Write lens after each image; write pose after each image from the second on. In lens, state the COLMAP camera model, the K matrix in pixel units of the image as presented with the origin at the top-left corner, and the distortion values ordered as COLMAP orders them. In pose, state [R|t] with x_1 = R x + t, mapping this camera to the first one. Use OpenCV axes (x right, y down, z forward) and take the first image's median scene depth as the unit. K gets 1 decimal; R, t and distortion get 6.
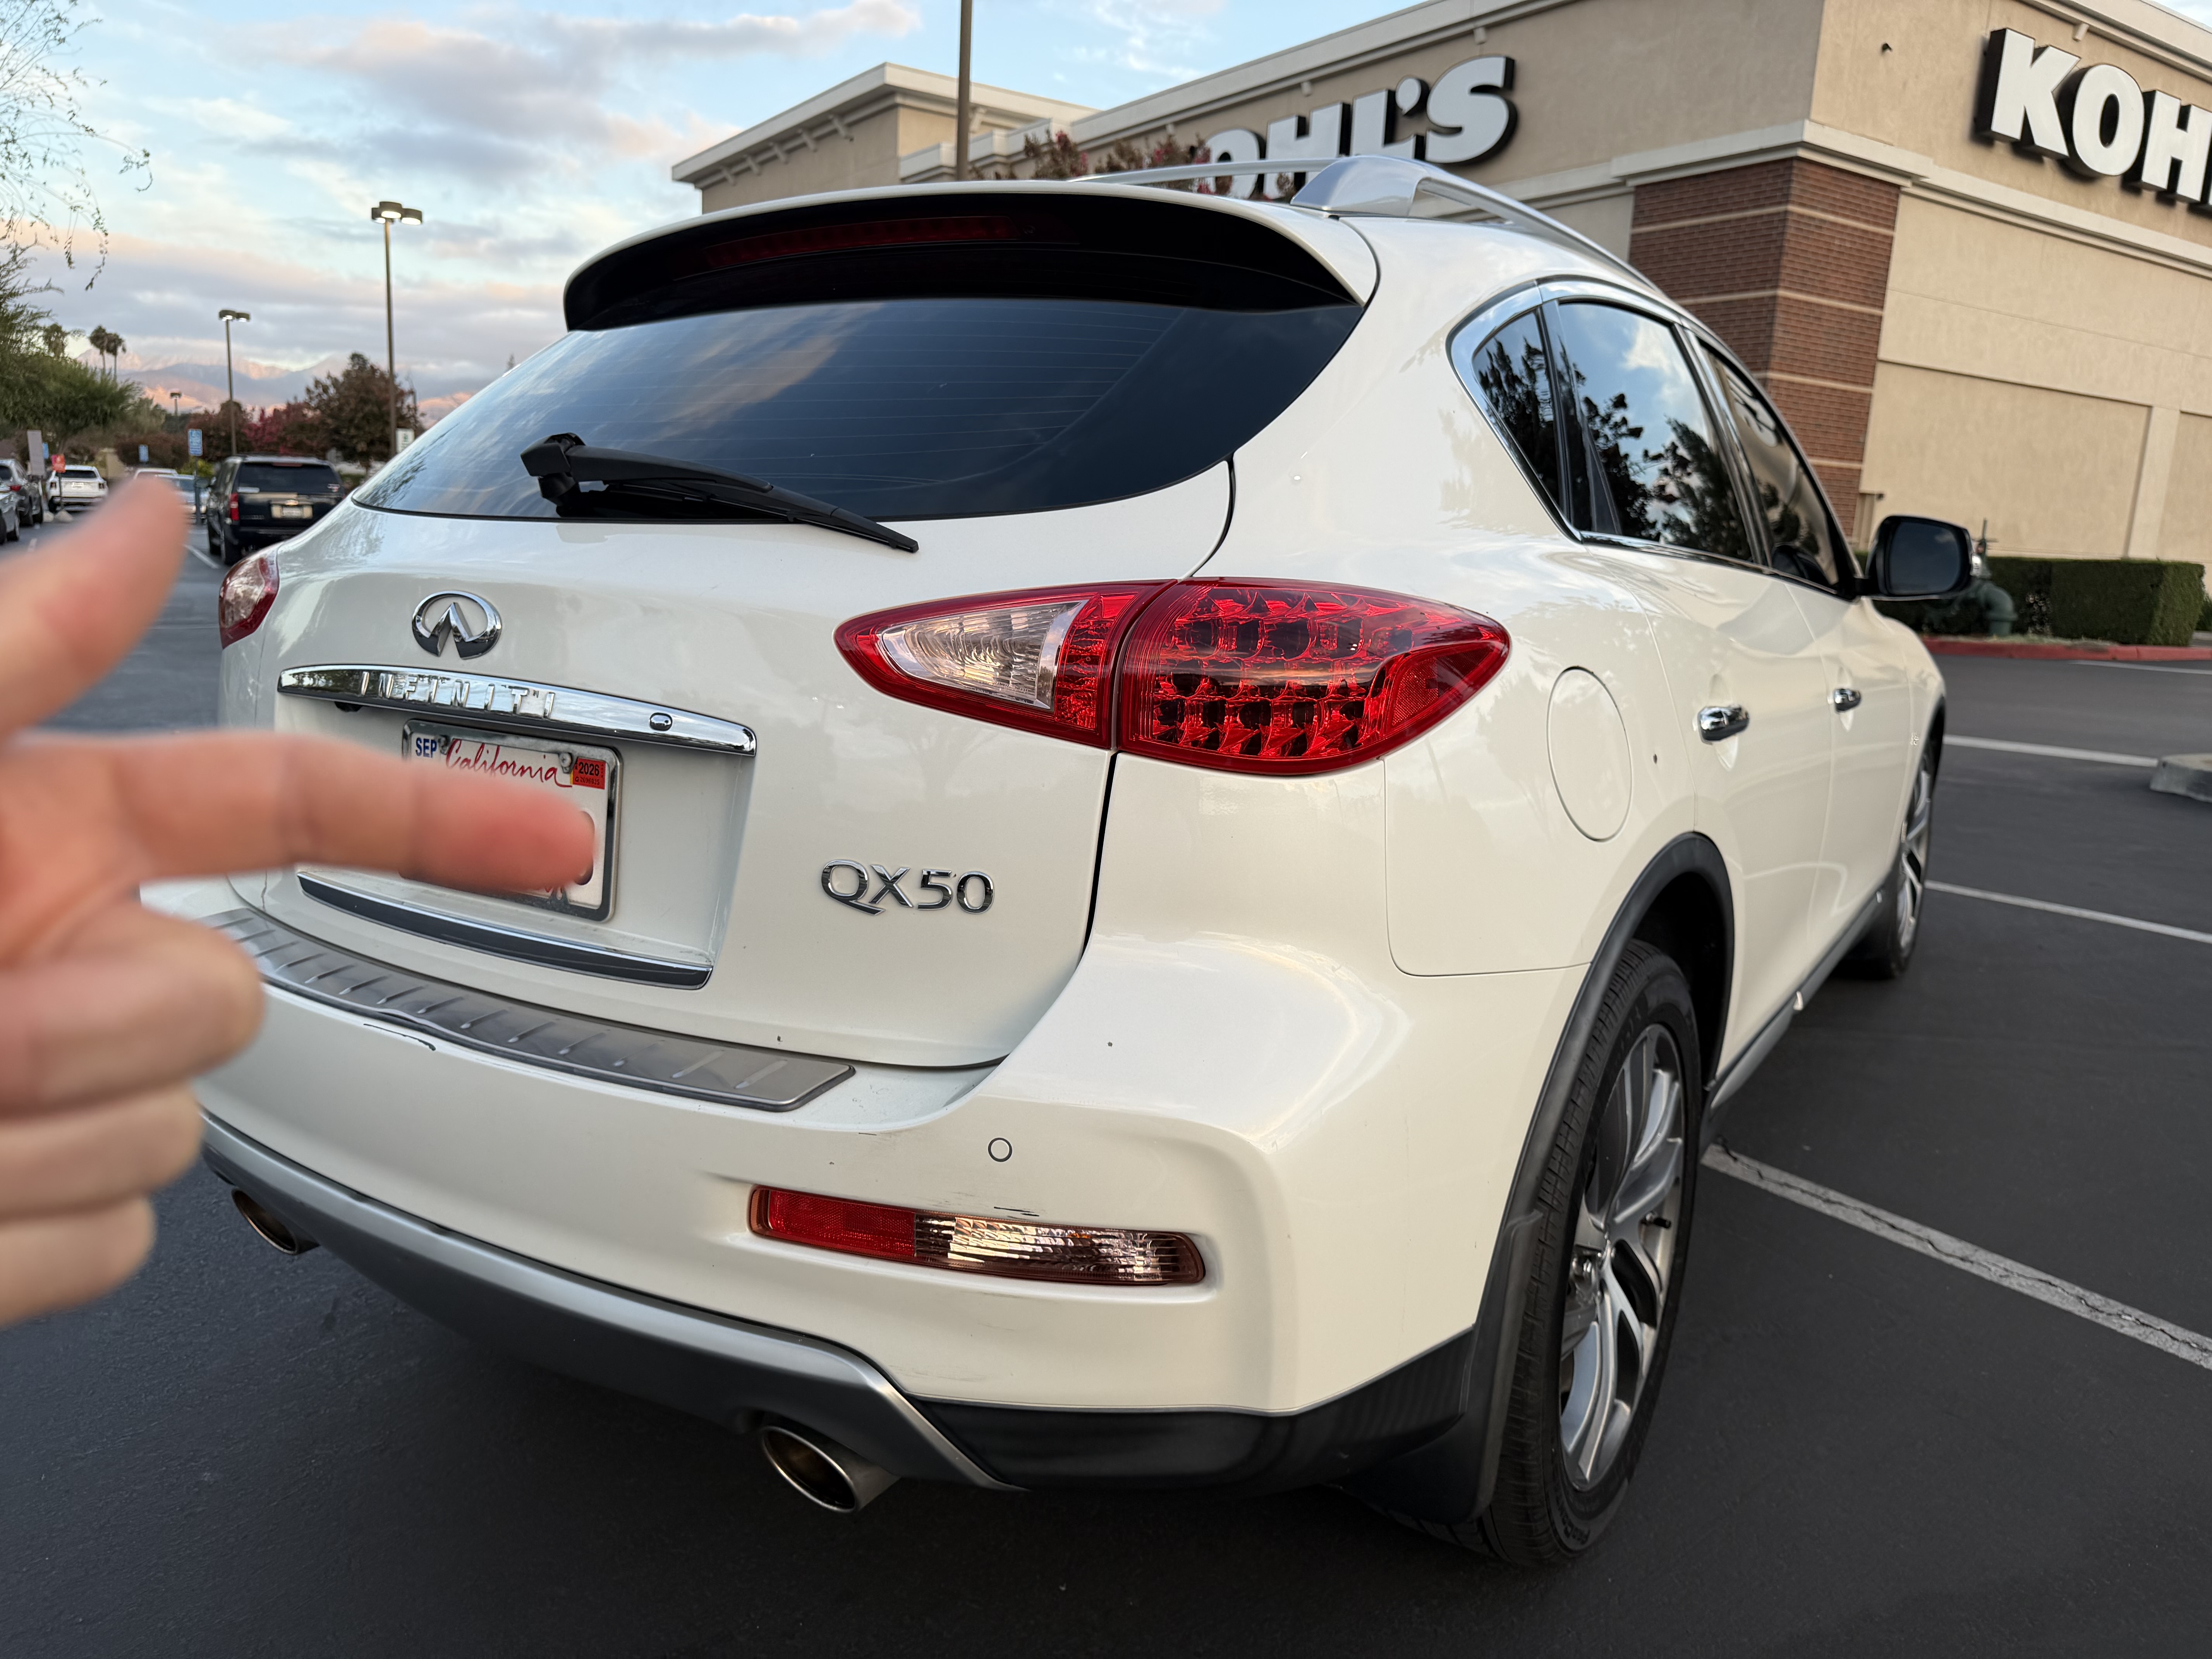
lens RADIAL K [[1572.8, 0, 1110.7], [0, 1572.8, 830.2], [0, 0, 1]] dist [0.026052, -0.032278]
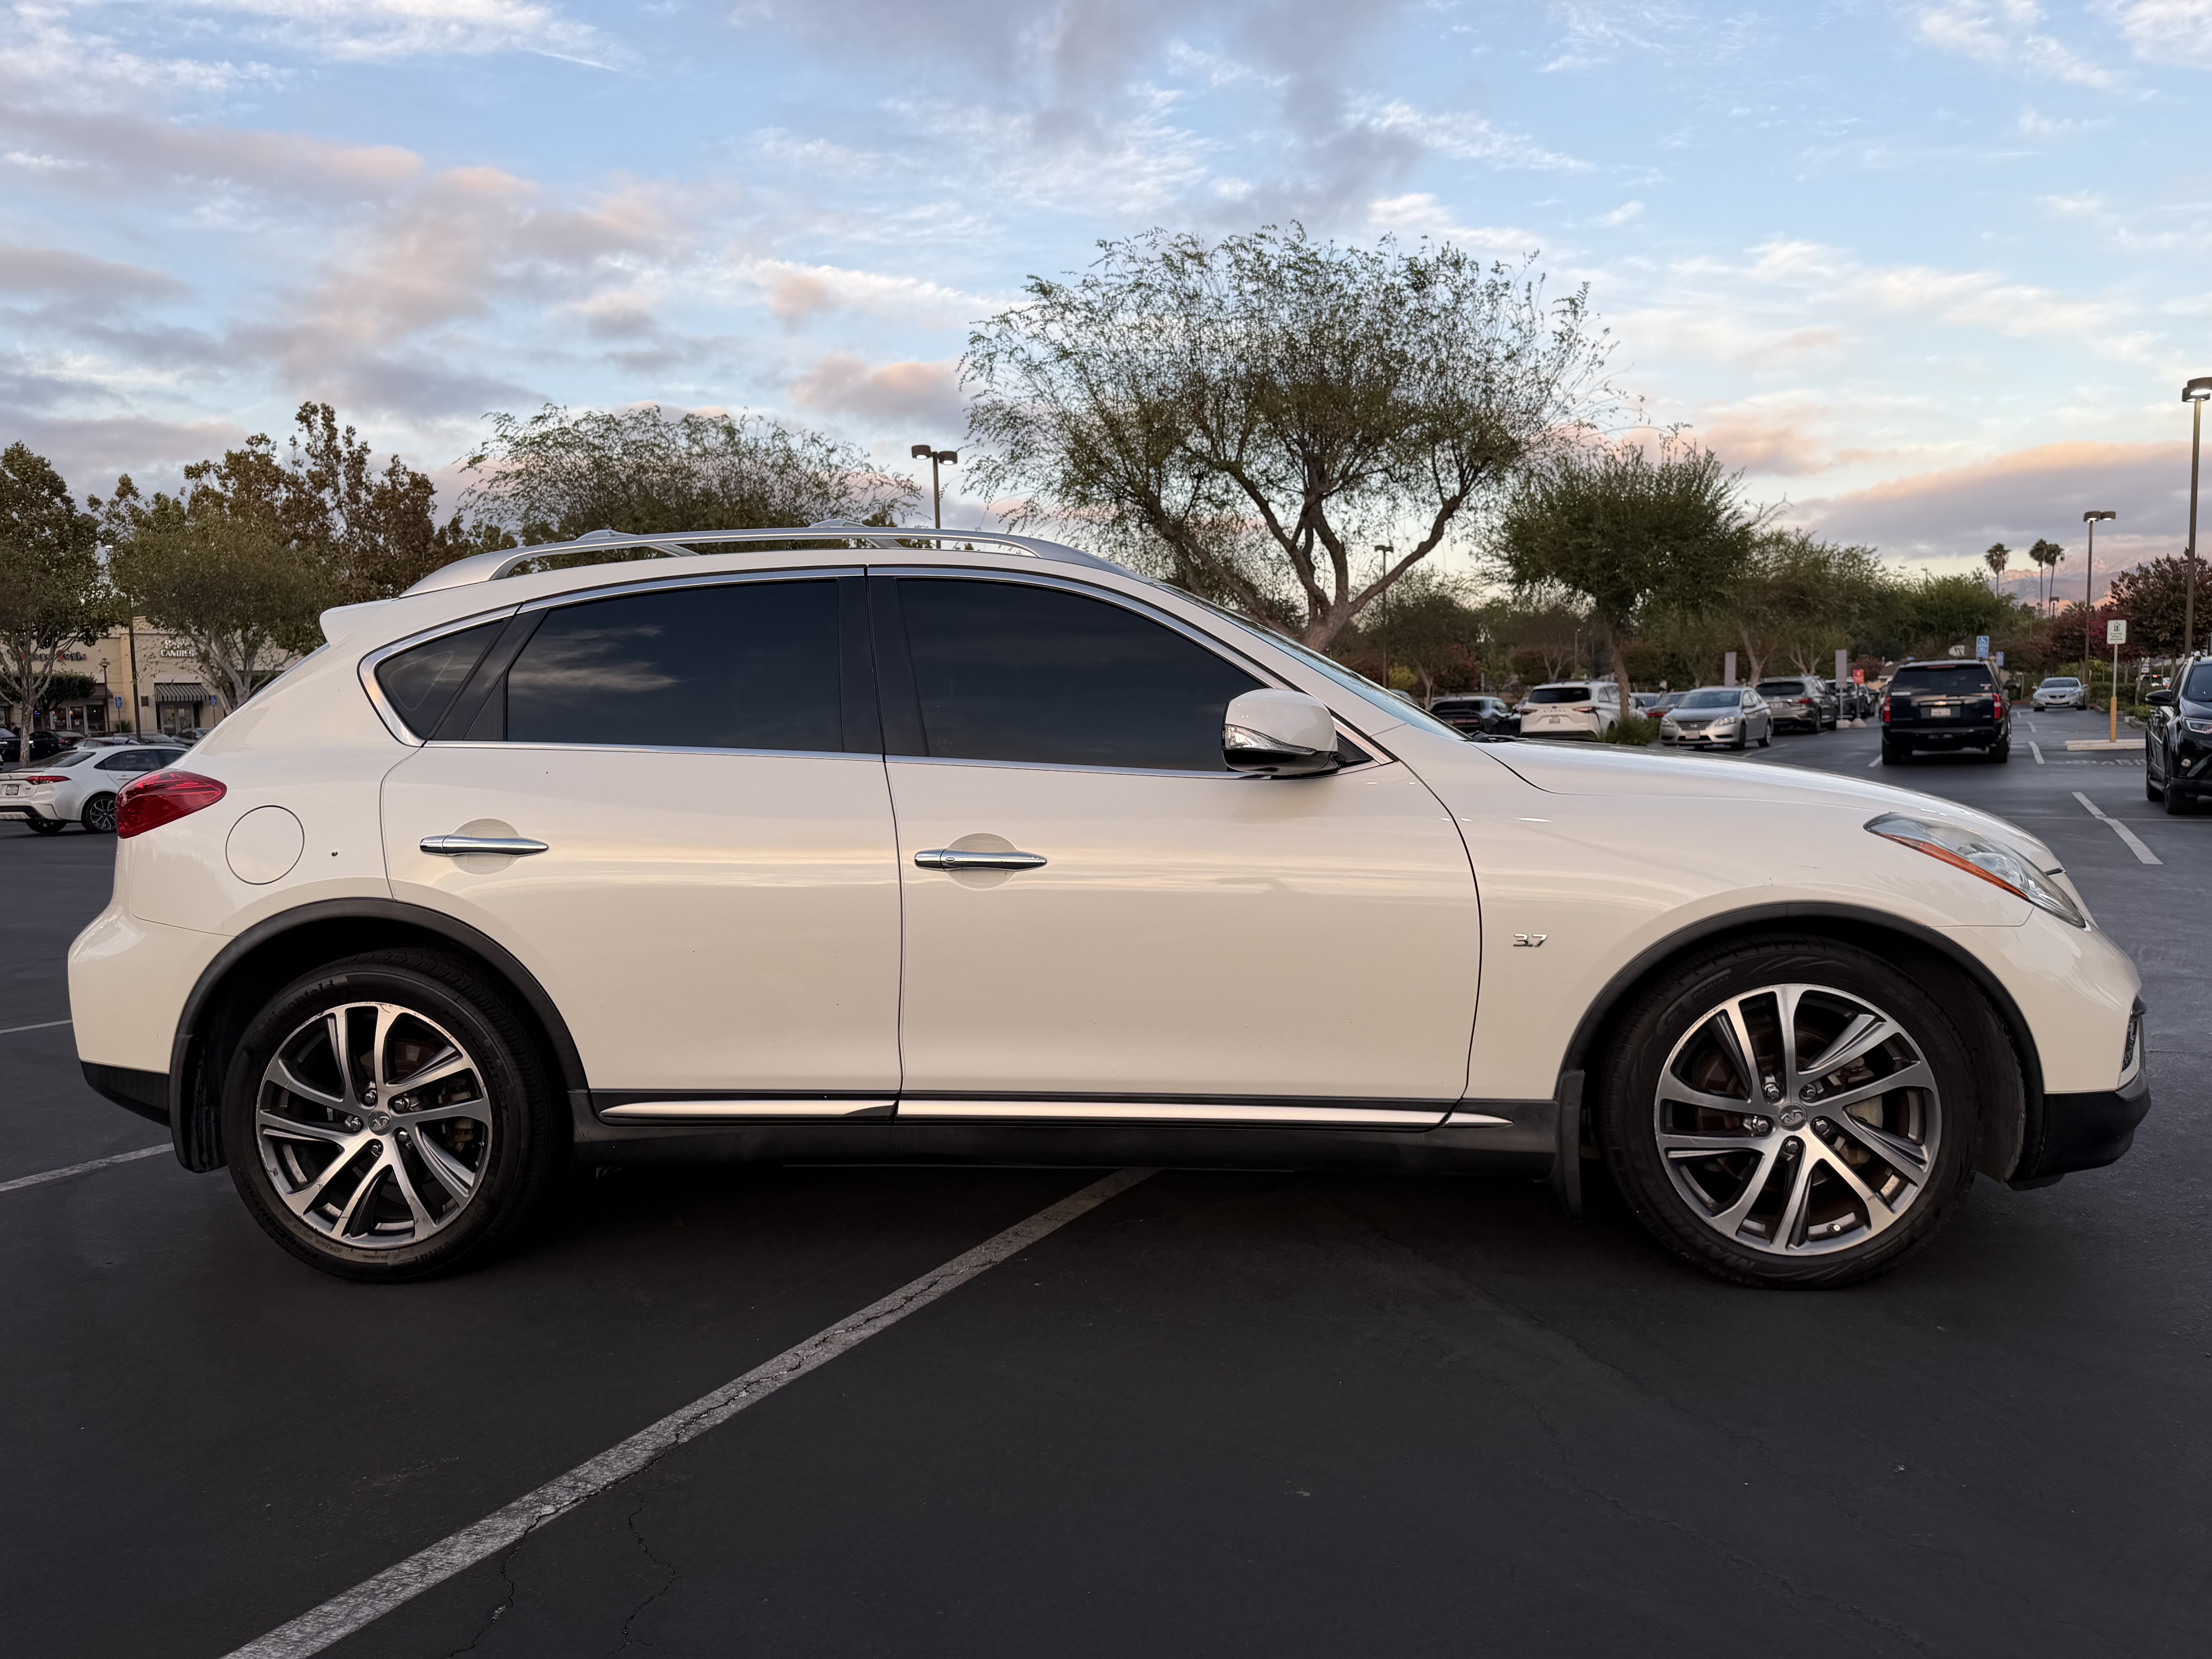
lens RADIAL K [[1572.8, 0, 1108.5], [0, 1572.8, 838.2], [0, 0, 1]] dist [0.026052, -0.032278]
pose [[0.449726, 0.022287, -0.892889, 0.161036], [-0.128561, 0.990894, -0.040019, -0.007027], [0.883866, 0.132788, 0.448496, 0.060704]]
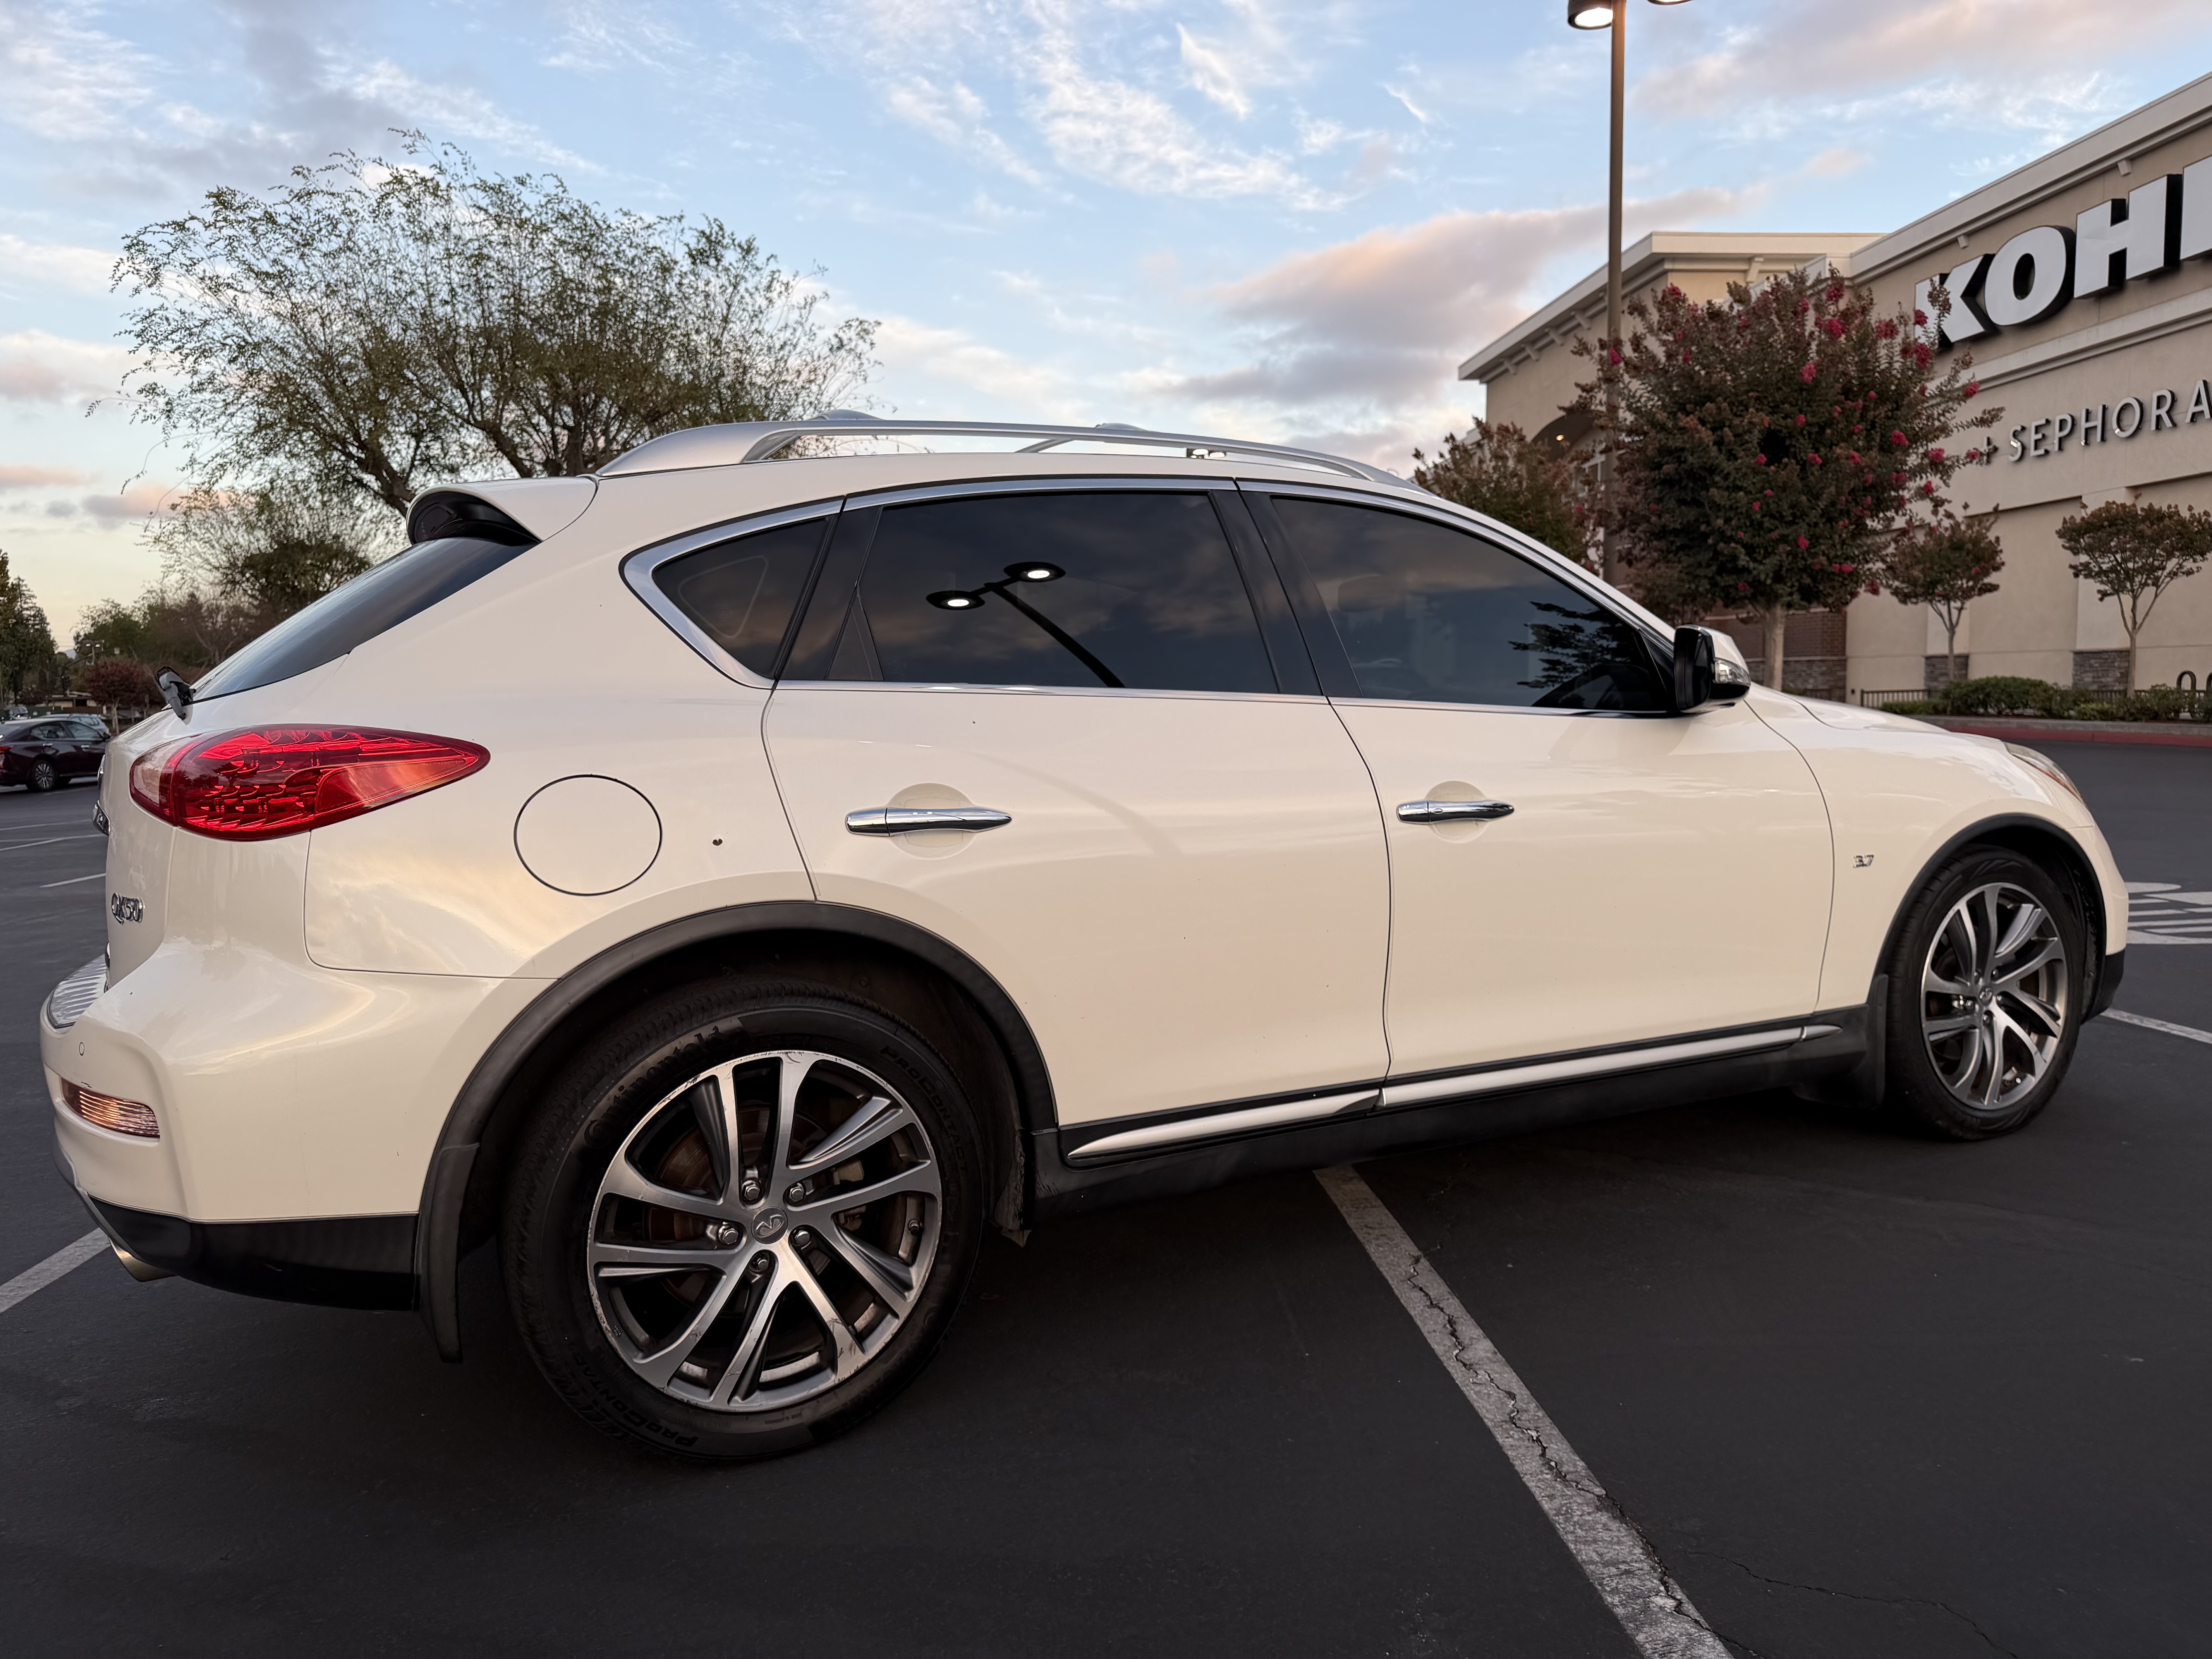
lens RADIAL K [[1572.8, 0, 1111.4], [0, 1572.8, 832.6], [0, 0, 1]] dist [0.026052, -0.032278]
pose [[0.869966, -0.016945, -0.492820, 0.082130], [-0.035199, 0.994726, -0.096339, 0.004047], [0.491854, 0.101159, 0.864781, -0.000365]]
